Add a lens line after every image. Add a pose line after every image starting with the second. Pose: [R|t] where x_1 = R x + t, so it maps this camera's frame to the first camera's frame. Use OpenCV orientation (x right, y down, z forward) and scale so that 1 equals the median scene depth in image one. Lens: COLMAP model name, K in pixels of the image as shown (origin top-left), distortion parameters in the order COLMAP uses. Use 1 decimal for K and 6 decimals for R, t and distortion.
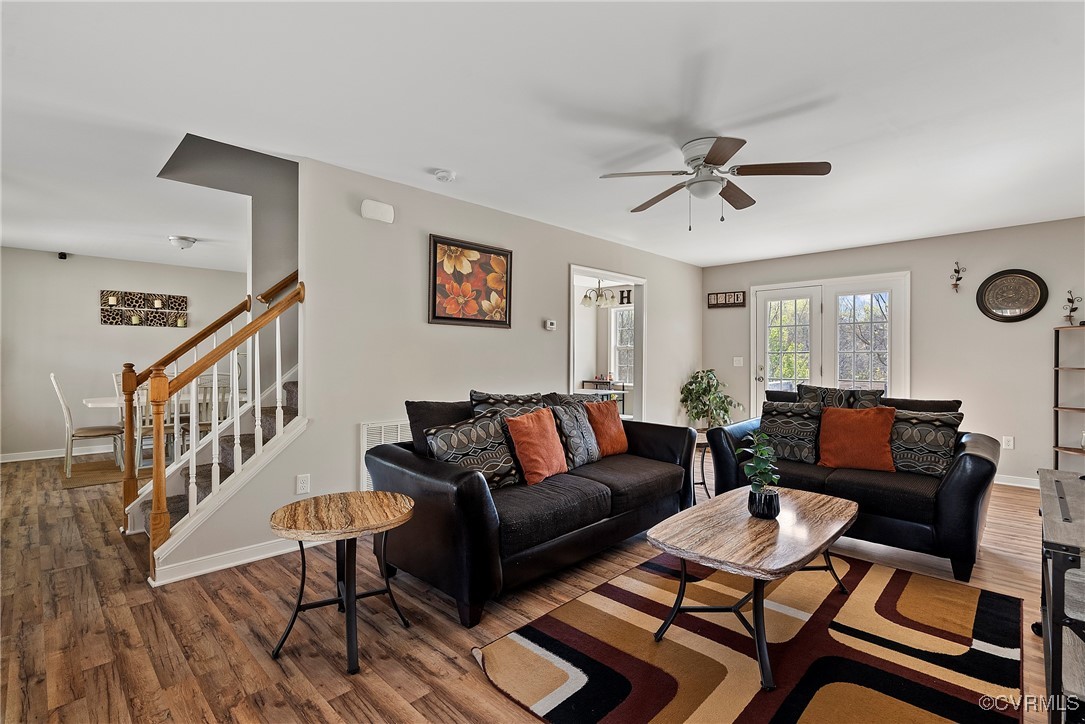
lens RADIAL K [[497.3, 0, 546.3], [0, 497.3, 360.3], [0, 0, 1]] dist [-0.008354, 0.002092]
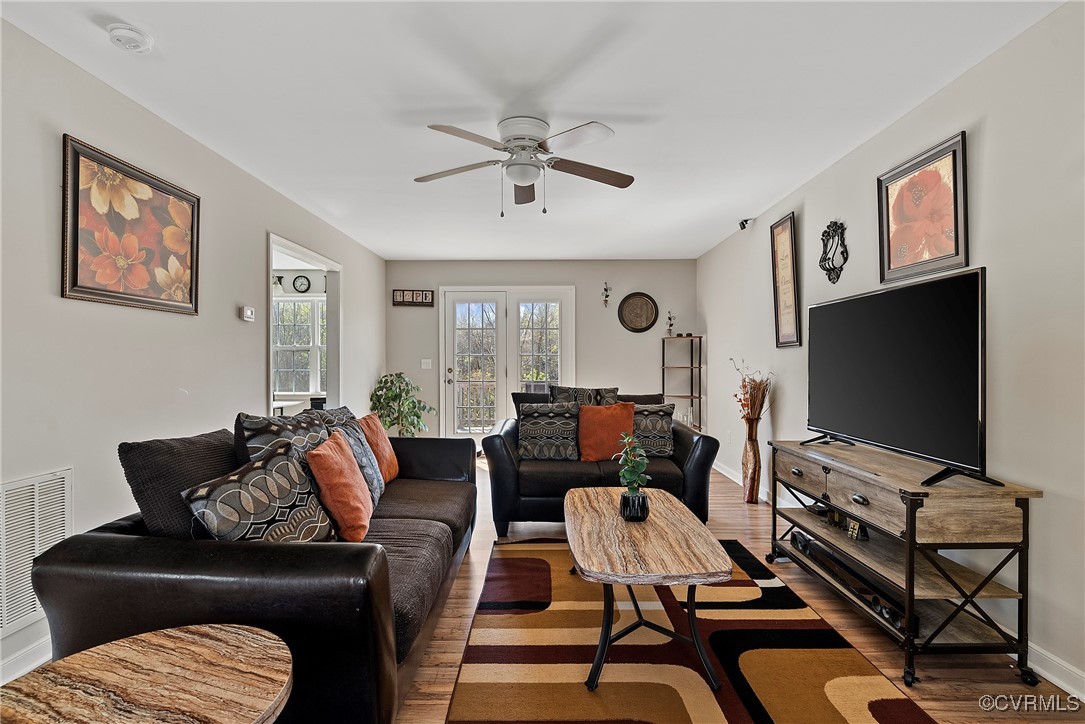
lens RADIAL K [[518.1, 0, 541.5], [0, 518.1, 366.4], [0, 0, 1]] dist [-0.011910, 0.003085]
pose [[0.726202, -0.009670, 0.687414, -0.271747], [0.004890, 0.999948, 0.008901, -0.000656], [-0.687464, -0.003102, 0.726212, 0.252385]]
